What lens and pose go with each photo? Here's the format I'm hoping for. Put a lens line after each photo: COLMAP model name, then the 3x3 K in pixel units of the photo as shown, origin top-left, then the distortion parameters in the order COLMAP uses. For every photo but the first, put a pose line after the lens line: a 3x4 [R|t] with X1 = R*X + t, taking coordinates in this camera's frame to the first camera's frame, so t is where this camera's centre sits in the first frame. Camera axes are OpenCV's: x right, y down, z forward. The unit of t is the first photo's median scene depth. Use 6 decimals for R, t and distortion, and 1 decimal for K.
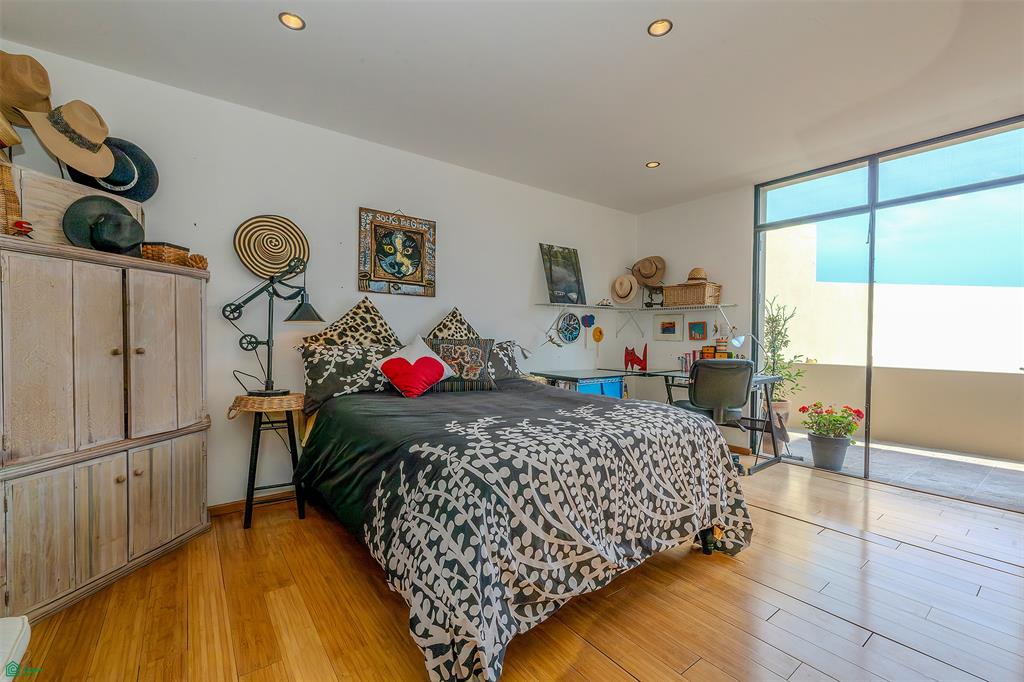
lens RADIAL K [[437.1, 0, 518.3], [0, 437.1, 334.5], [0, 0, 1]] dist [-0.000646, -0.000126]
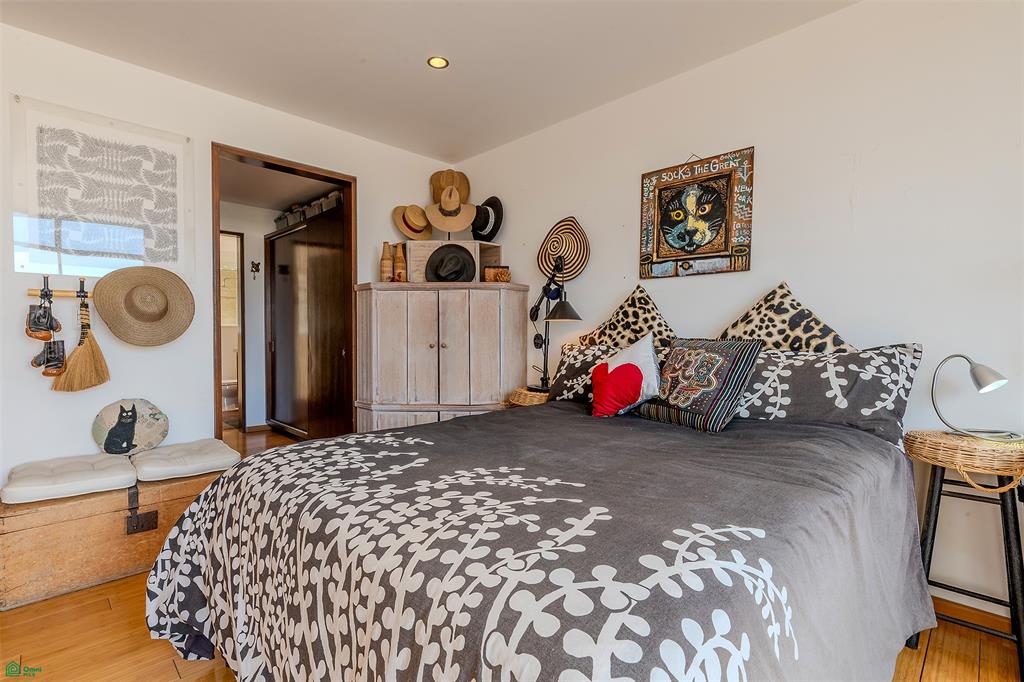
lens RADIAL K [[478.1, 0, 511.1], [0, 478.1, 344.1], [0, 0, 1]] dist [0.000350, 0.000002]
pose [[0.130063, 0.012103, -0.991432, 0.496784], [0.002878, 0.999917, 0.012584, 0.008796], [0.991502, -0.004490, 0.130018, 0.669504]]
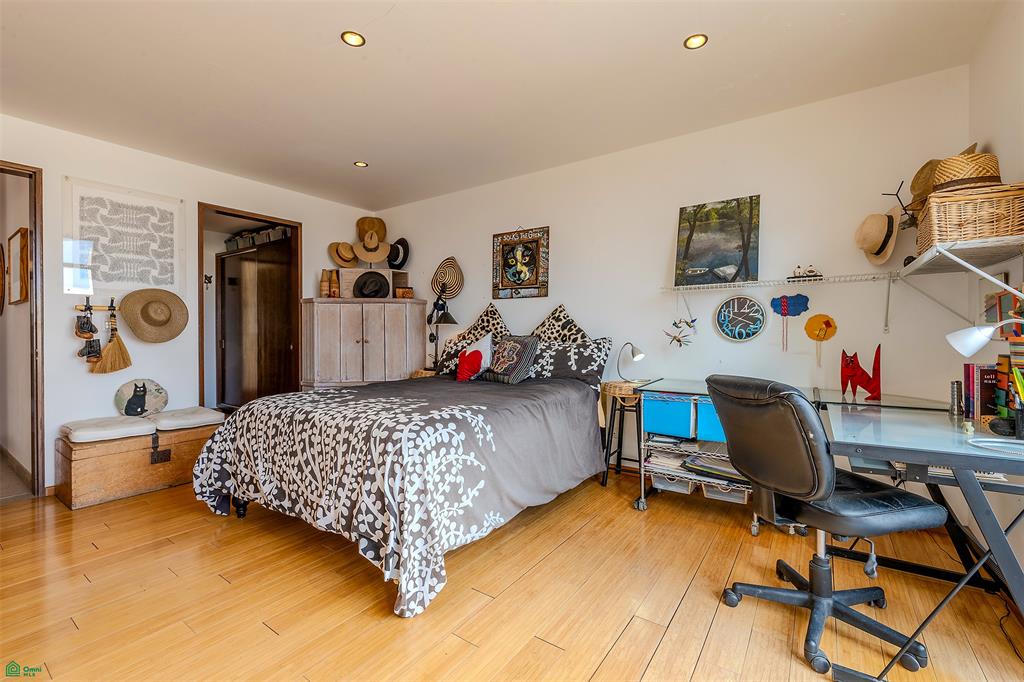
lens RADIAL K [[437.1, 0, 518.3], [0, 437.1, 334.5], [0, 0, 1]] dist [-0.000646, -0.000126]
pose [[0.307122, -0.004530, -0.951659, 0.930686], [0.008784, 0.999960, -0.001925, 0.010129], [0.951630, -0.007768, 0.307149, 0.692556]]
